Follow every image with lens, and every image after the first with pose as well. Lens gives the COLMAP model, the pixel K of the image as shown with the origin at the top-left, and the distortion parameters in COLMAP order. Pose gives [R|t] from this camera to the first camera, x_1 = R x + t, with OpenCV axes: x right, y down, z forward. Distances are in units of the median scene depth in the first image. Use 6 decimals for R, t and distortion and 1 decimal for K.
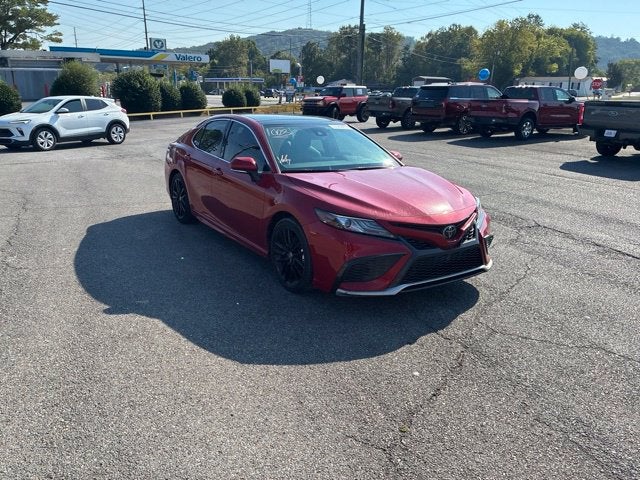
lens RADIAL K [[483.1, 0, 317.0], [0, 483.1, 238.4], [0, 0, 1]] dist [0.052500, -0.070187]
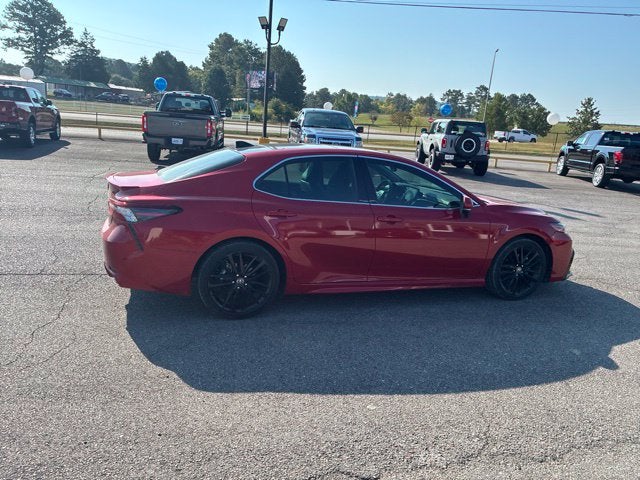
lens RADIAL K [[483.1, 0, 323.3], [0, 483.1, 239.1], [0, 0, 1]] dist [0.052500, -0.070187]
pose [[0.254308, -0.220937, 0.941549, -0.261075], [0.206679, 0.963481, 0.170260, -0.068966], [-0.944781, 0.151299, 0.290684, 0.222794]]
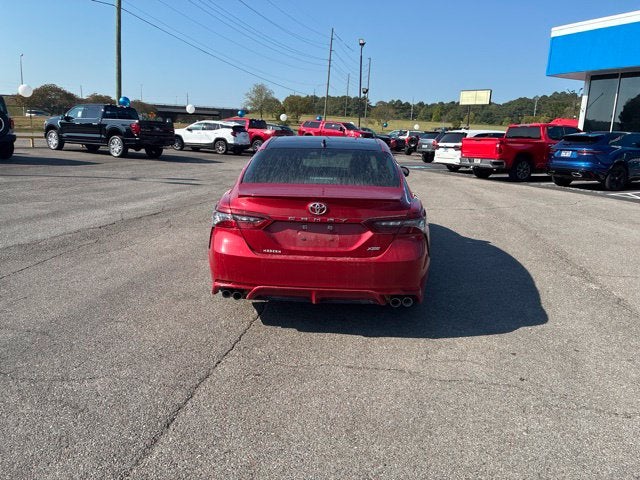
lens RADIAL K [[483.1, 0, 316.2], [0, 483.1, 240.7], [0, 0, 1]] dist [0.052500, -0.070187]
pose [[-0.804115, -0.179563, 0.566706, -0.174513], [0.114271, 0.888825, 0.443771, -0.138519], [-0.583387, 0.421601, -0.694199, 0.489043]]
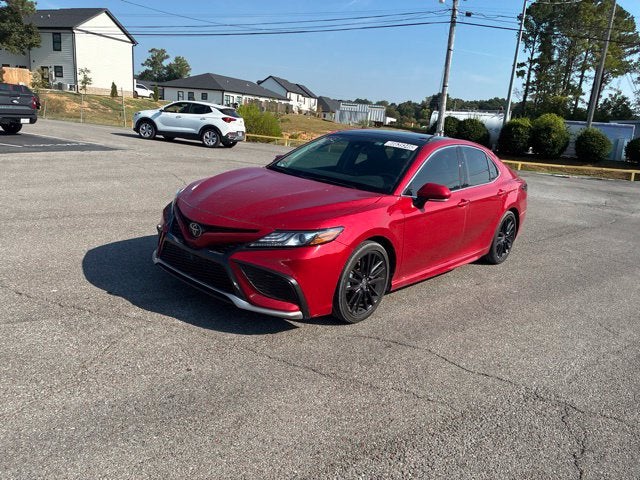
lens RADIAL K [[483.1, 0, 317.6], [0, 483.1, 236.9], [0, 0, 1]] dist [0.052500, -0.070187]
pose [[0.257251, 0.239453, -0.936207, 0.224373], [-0.350364, 0.926005, 0.140571, -0.039663], [0.900593, 0.291851, 0.322112, 0.169683]]
